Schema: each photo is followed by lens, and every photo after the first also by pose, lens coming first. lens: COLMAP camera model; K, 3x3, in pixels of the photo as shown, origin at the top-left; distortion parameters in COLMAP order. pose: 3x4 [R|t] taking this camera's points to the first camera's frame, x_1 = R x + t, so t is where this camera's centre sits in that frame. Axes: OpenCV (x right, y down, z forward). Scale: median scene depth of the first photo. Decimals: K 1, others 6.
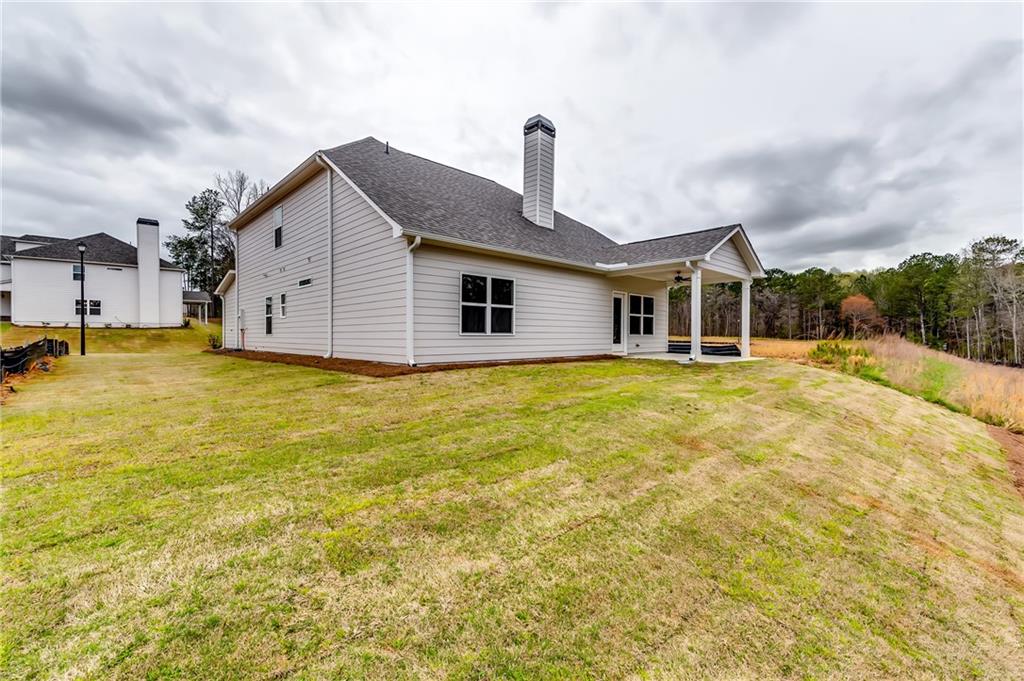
lens RADIAL K [[440.6, 0, 511.8], [0, 440.6, 337.2], [0, 0, 1]] dist [0.013584, -0.000014]
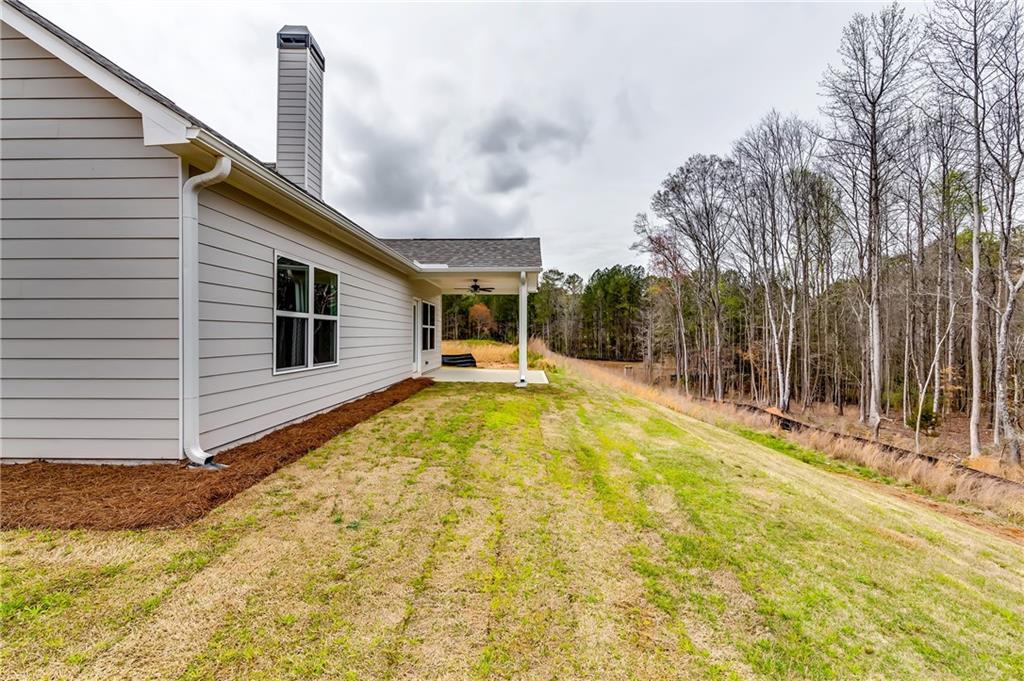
lens RADIAL K [[440.6, 0, 511.8], [0, 440.6, 337.2], [0, 0, 1]] dist [0.013584, -0.000014]
pose [[0.714387, -0.005023, 0.699733, -0.216456], [0.003057, 0.999987, 0.004057, -0.038481], [-0.699745, -0.000759, 0.714393, 0.340984]]
